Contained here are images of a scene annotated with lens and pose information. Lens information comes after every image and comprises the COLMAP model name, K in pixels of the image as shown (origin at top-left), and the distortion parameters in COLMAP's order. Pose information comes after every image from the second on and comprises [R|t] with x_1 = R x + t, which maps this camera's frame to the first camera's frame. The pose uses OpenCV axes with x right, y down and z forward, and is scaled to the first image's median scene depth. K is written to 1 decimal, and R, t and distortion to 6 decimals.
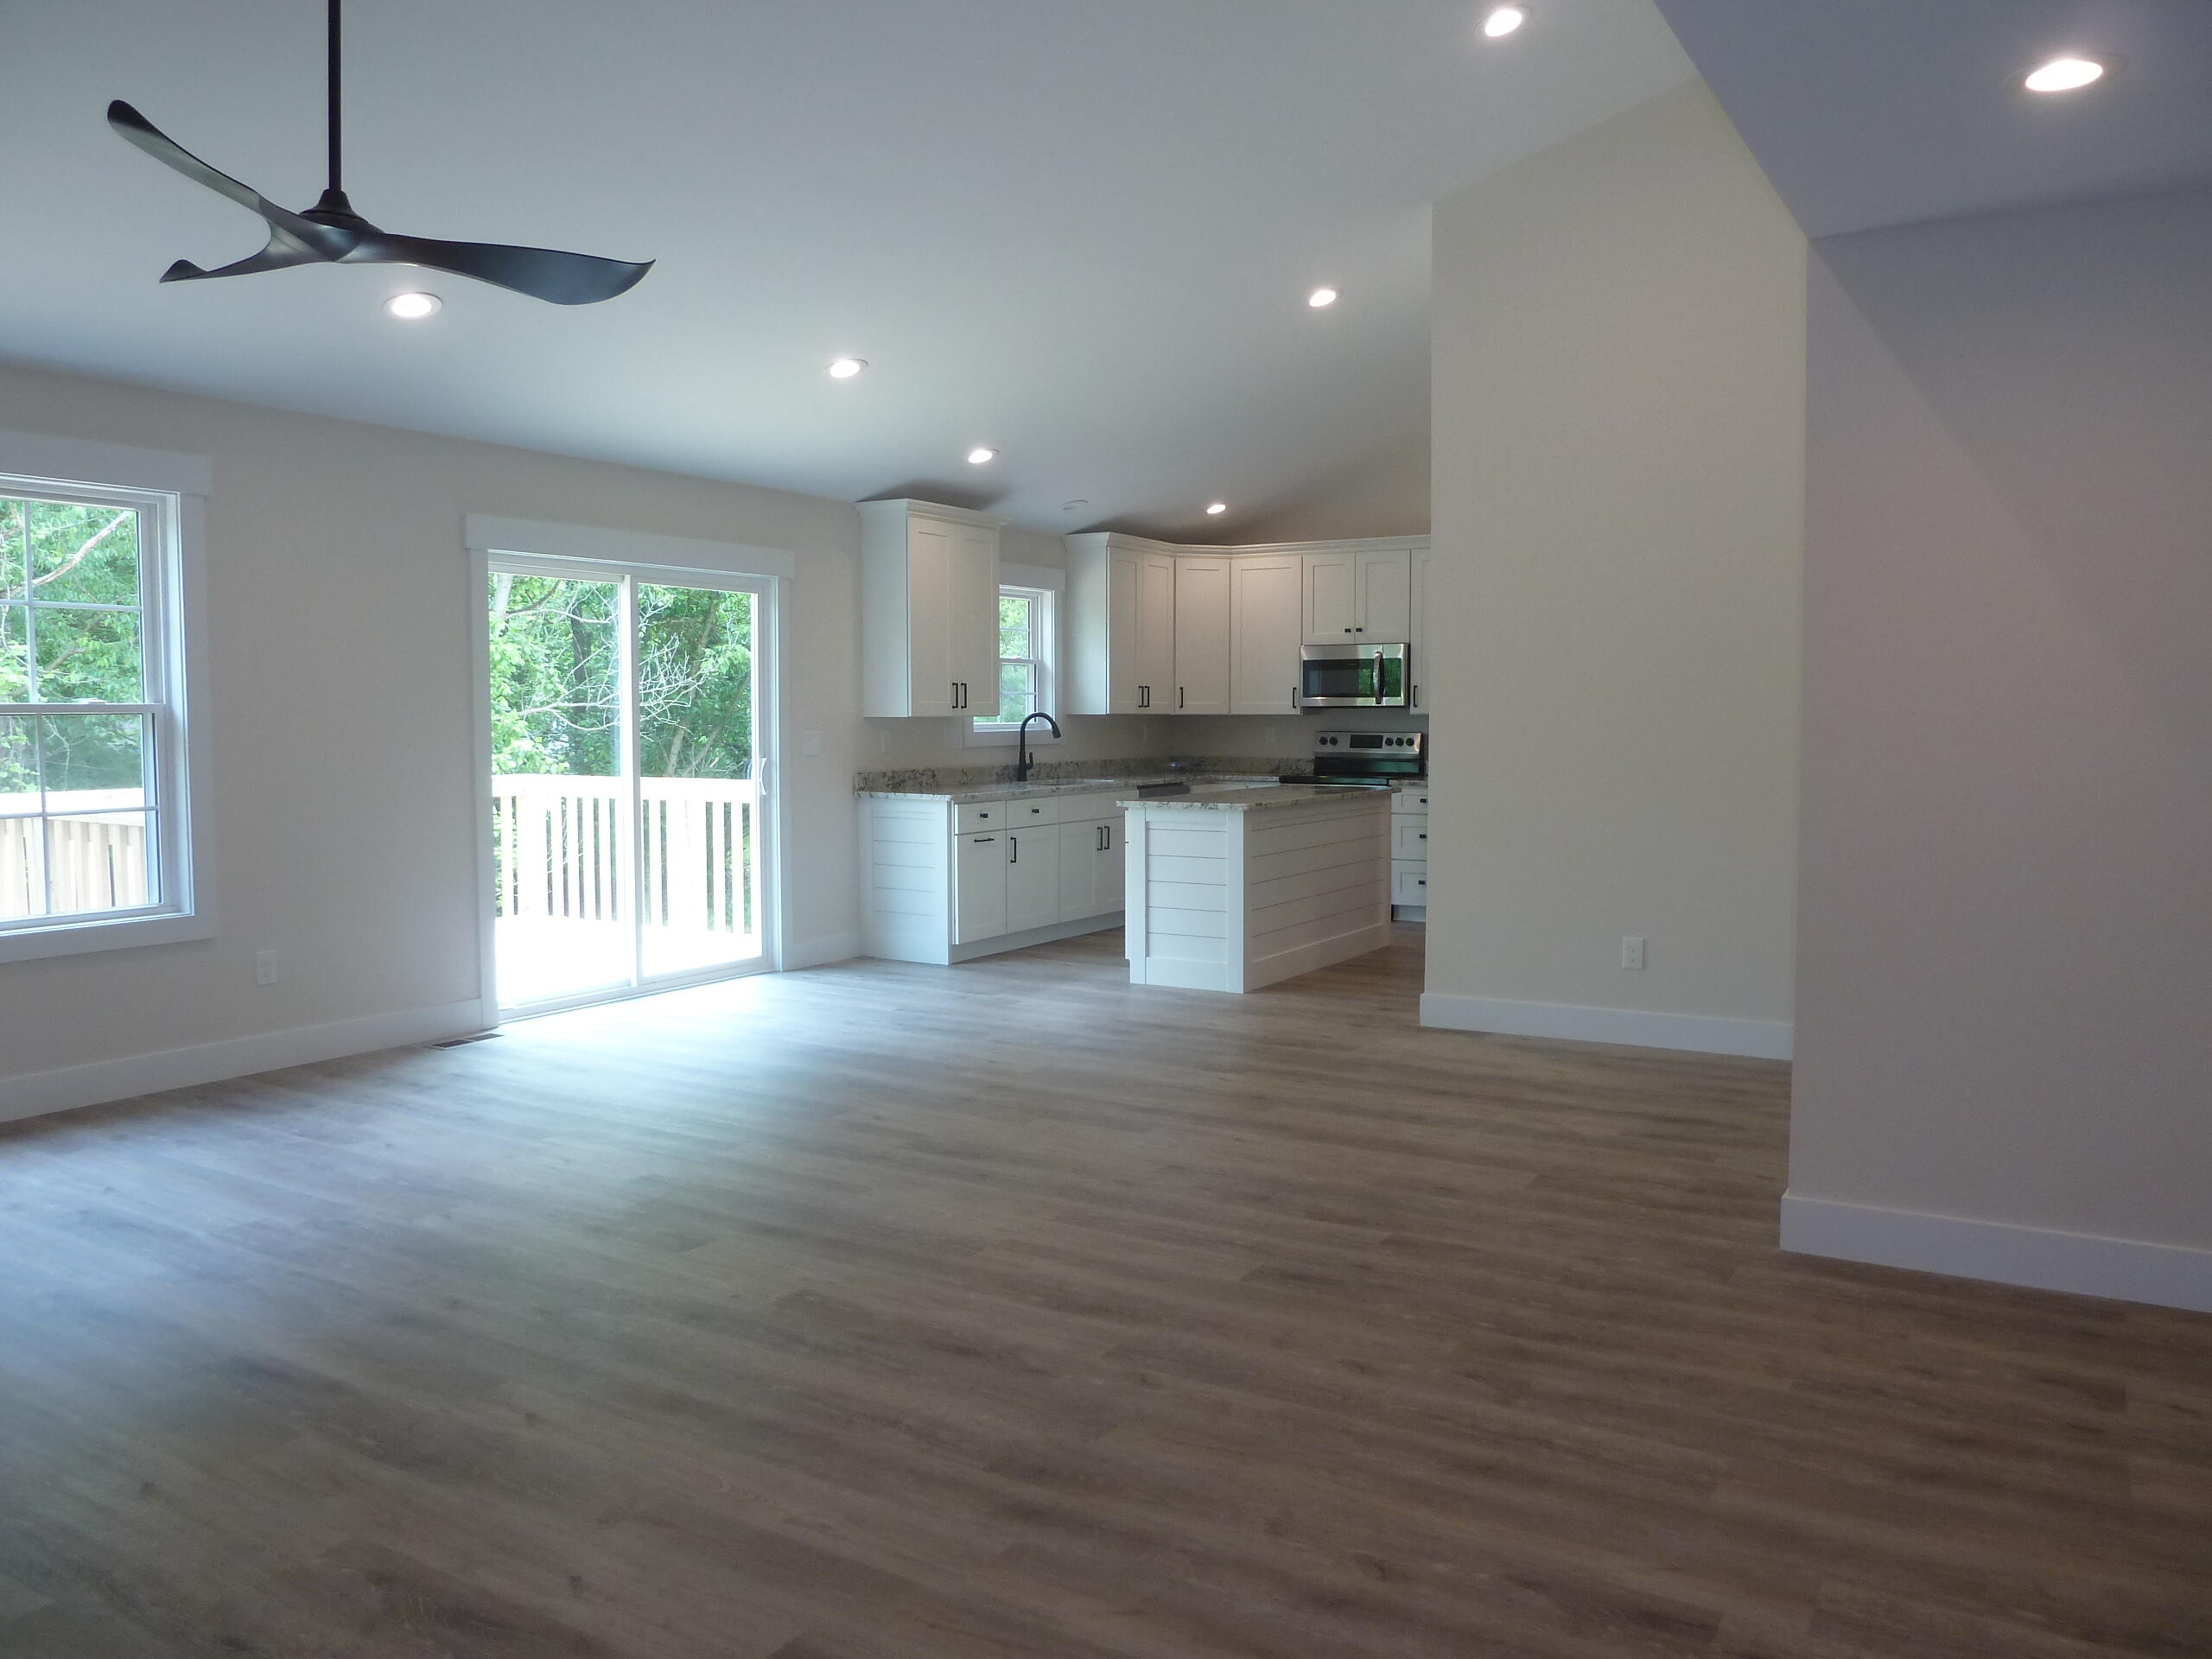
lens RADIAL K [[1646.9, 0, 1113.5], [0, 1646.9, 823.5], [0, 0, 1]] dist [-0.038064, 0.005129]
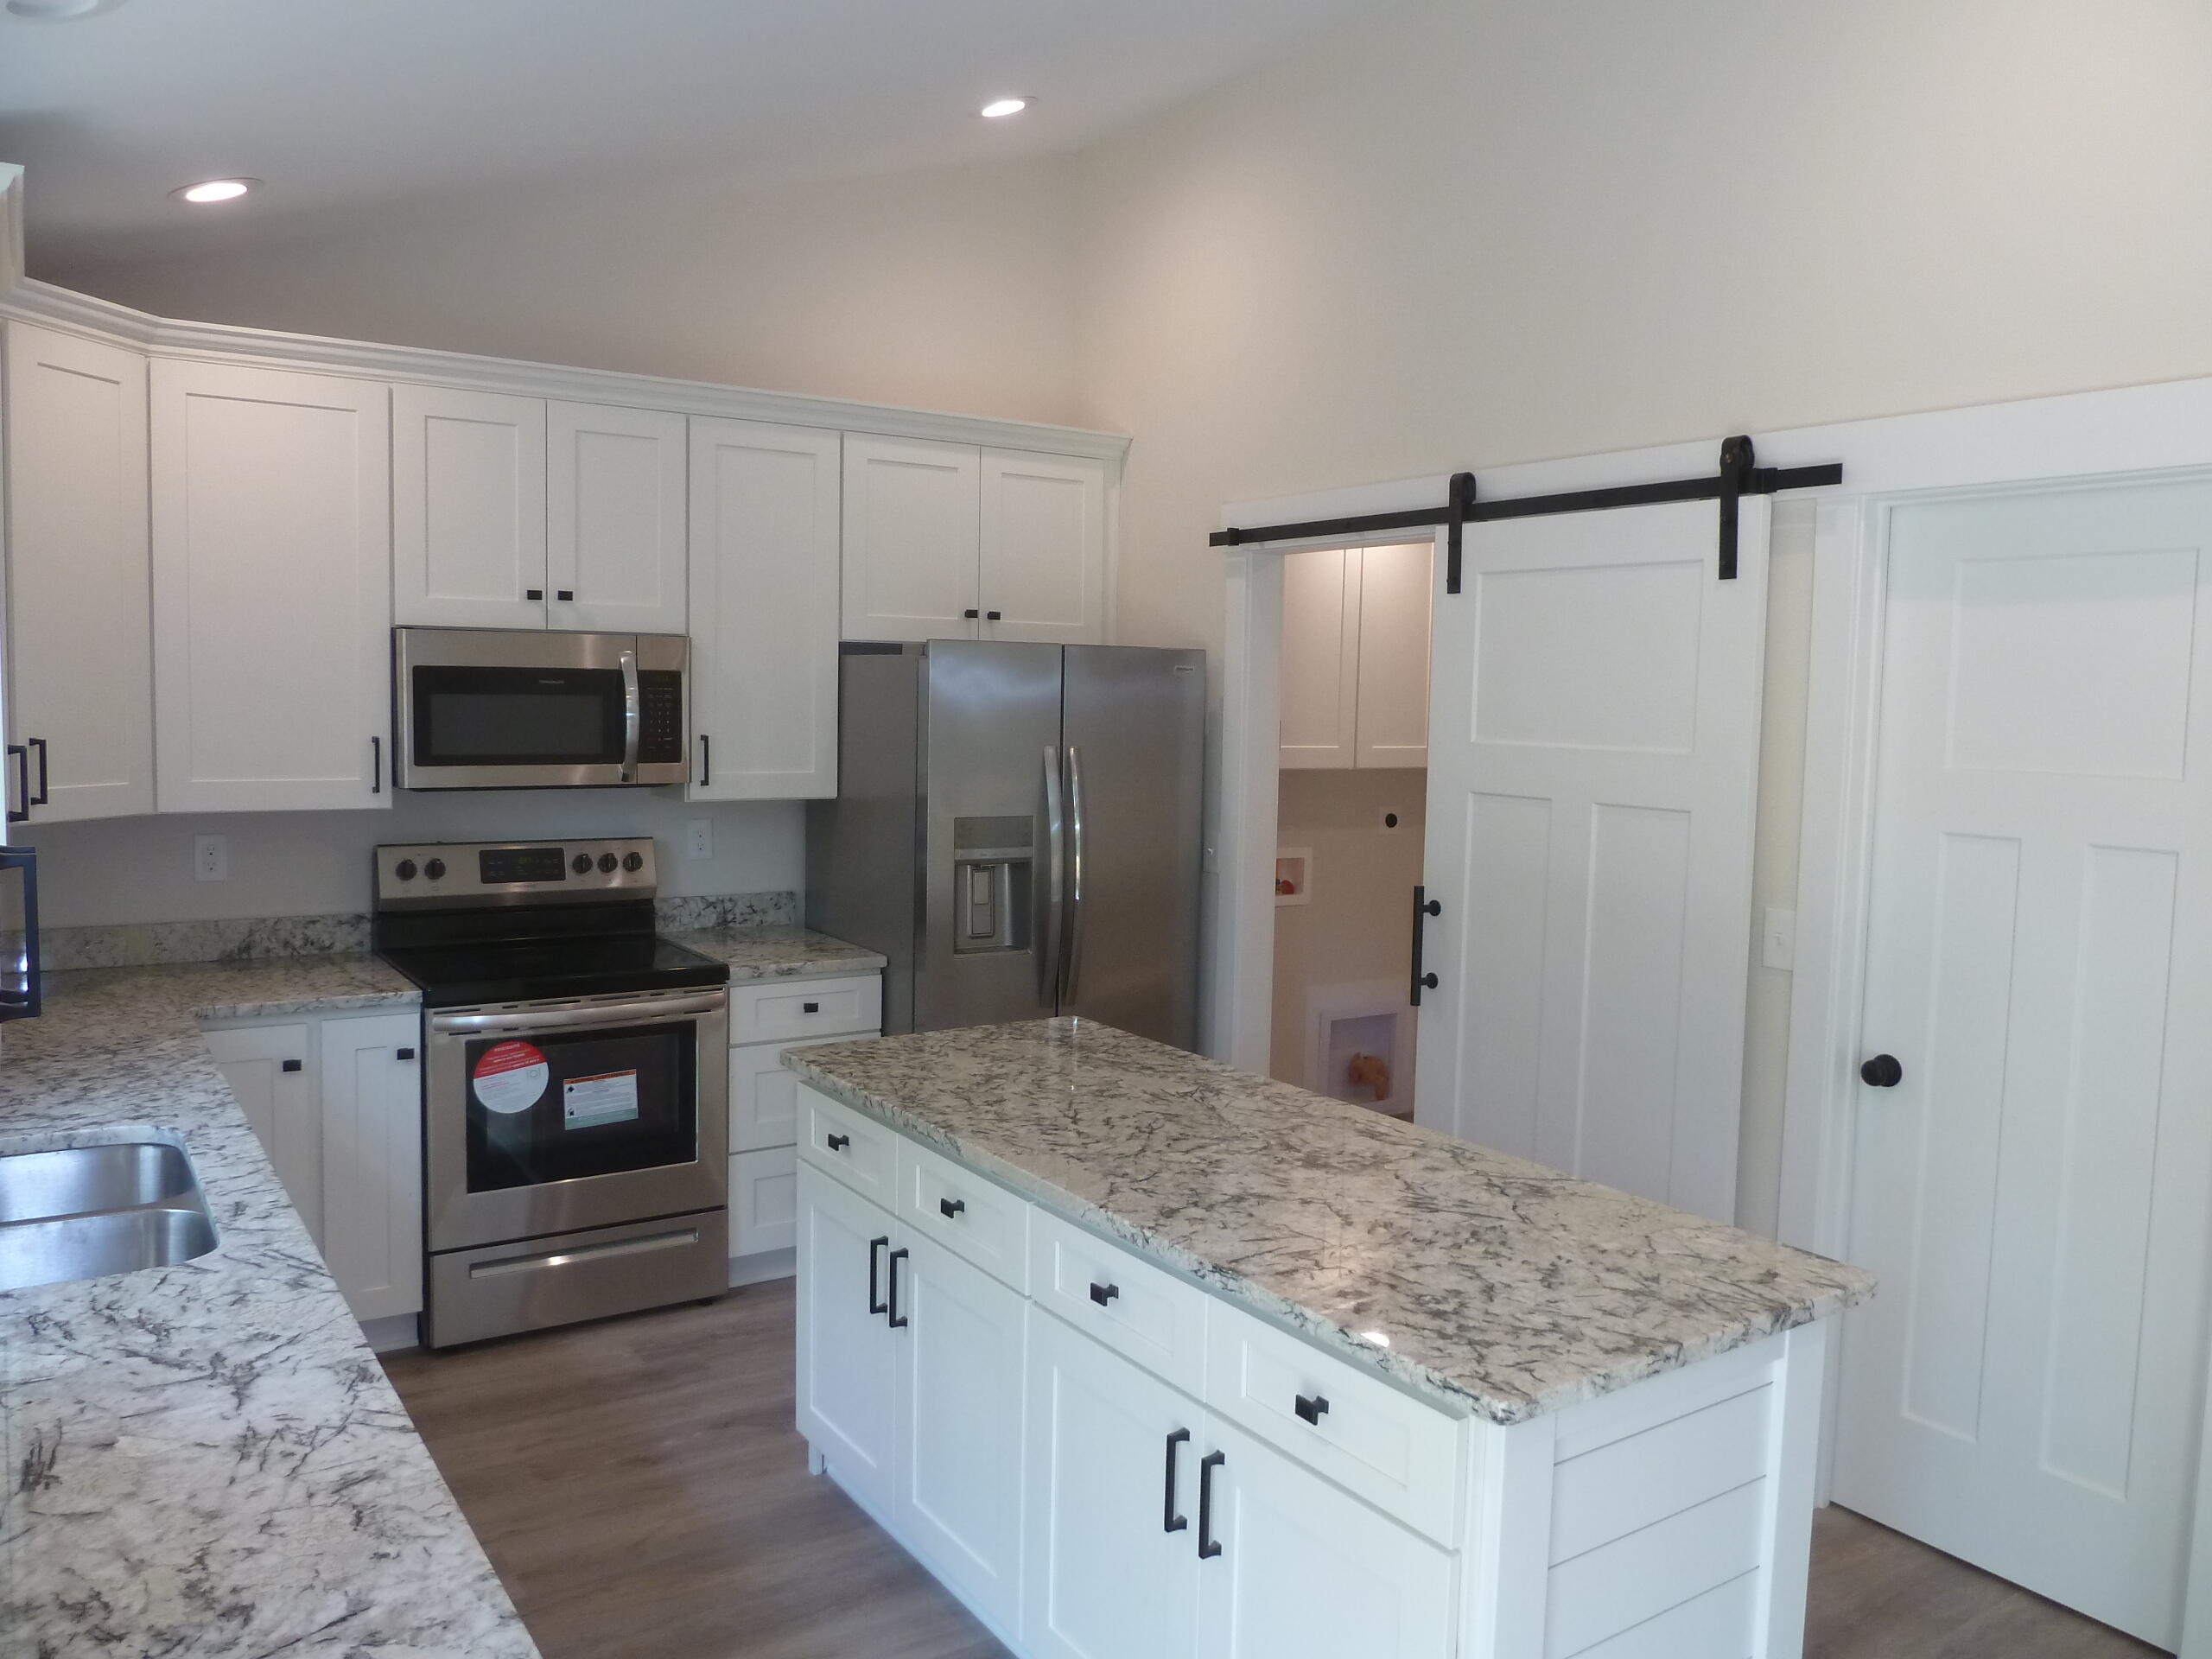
lens RADIAL K [[1646.9, 0, 1113.5], [0, 1646.9, 823.5], [0, 0, 1]] dist [-0.038064, 0.005129]
pose [[0.426891, -0.062420, 0.902146, -0.389177], [0.039851, 0.997944, 0.050191, -0.190334], [-0.903425, 0.014525, 0.428501, 1.749461]]
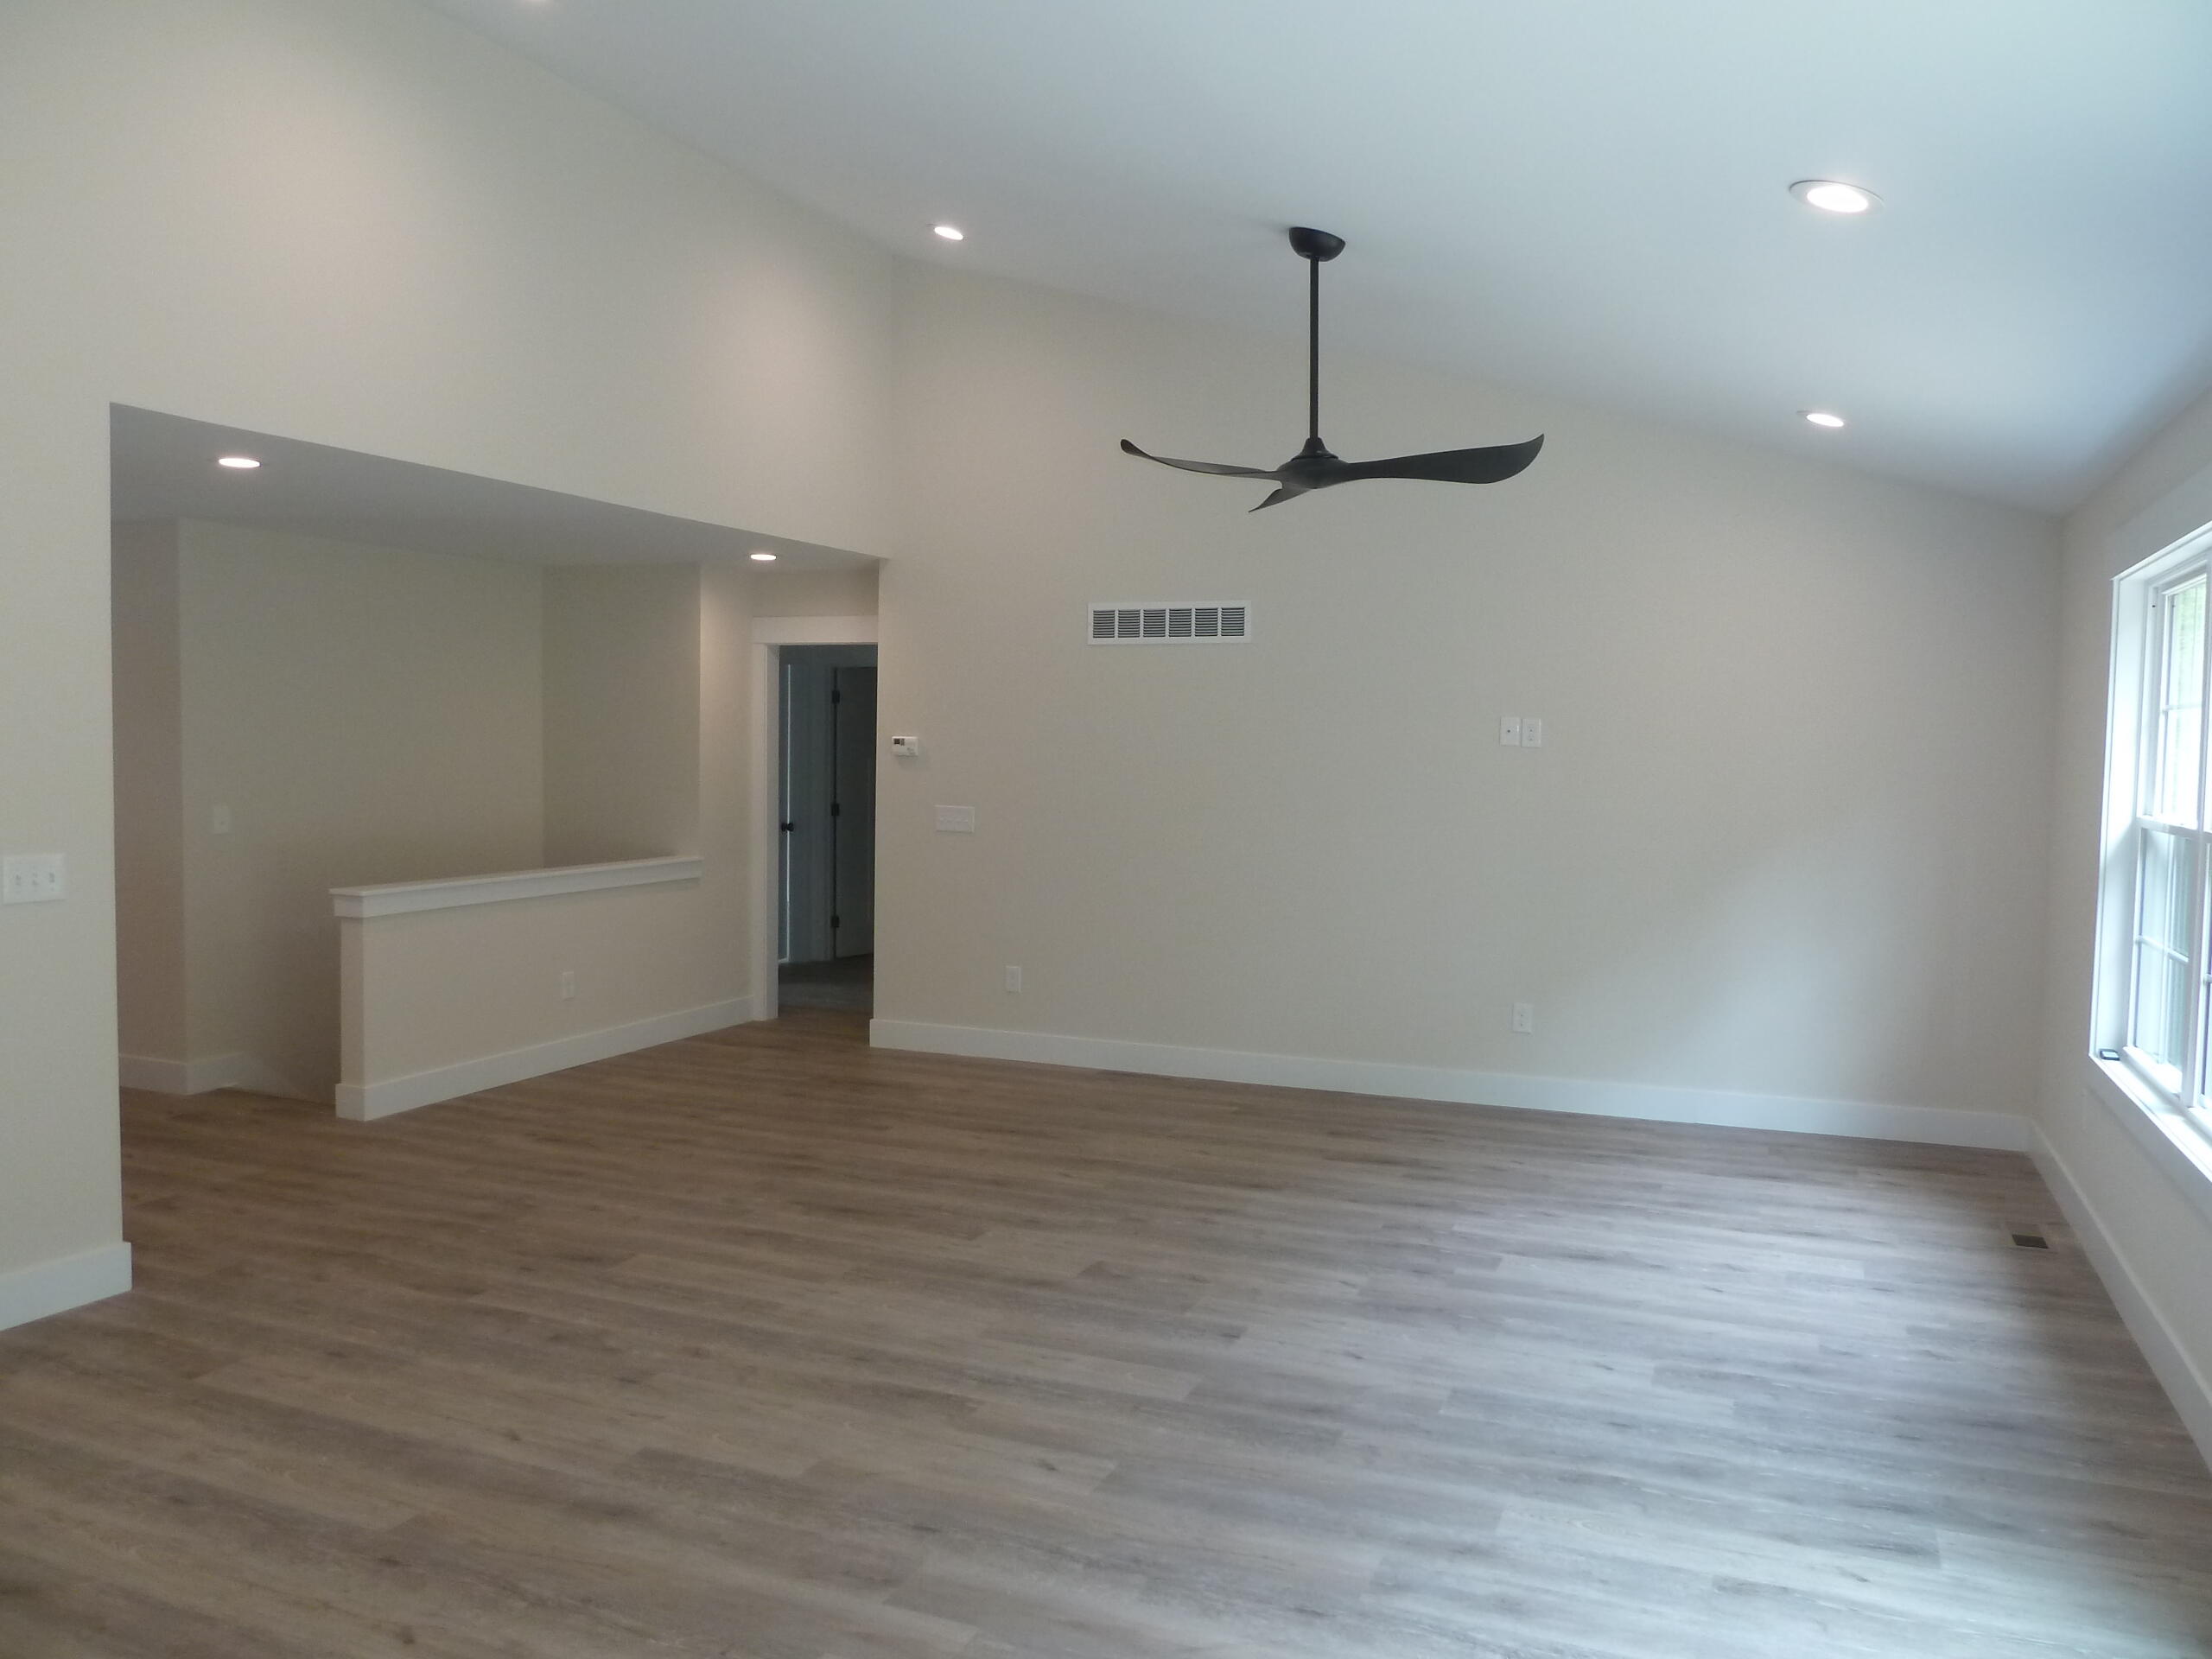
lens RADIAL K [[1646.9, 0, 1113.5], [0, 1646.9, 823.5], [0, 0, 1]] dist [-0.038064, 0.005129]
pose [[-0.989210, -0.005356, -0.146405, -0.089607], [-0.023253, 0.992403, 0.120809, -0.192615], [0.144646, 0.122910, -0.981820, 1.993563]]
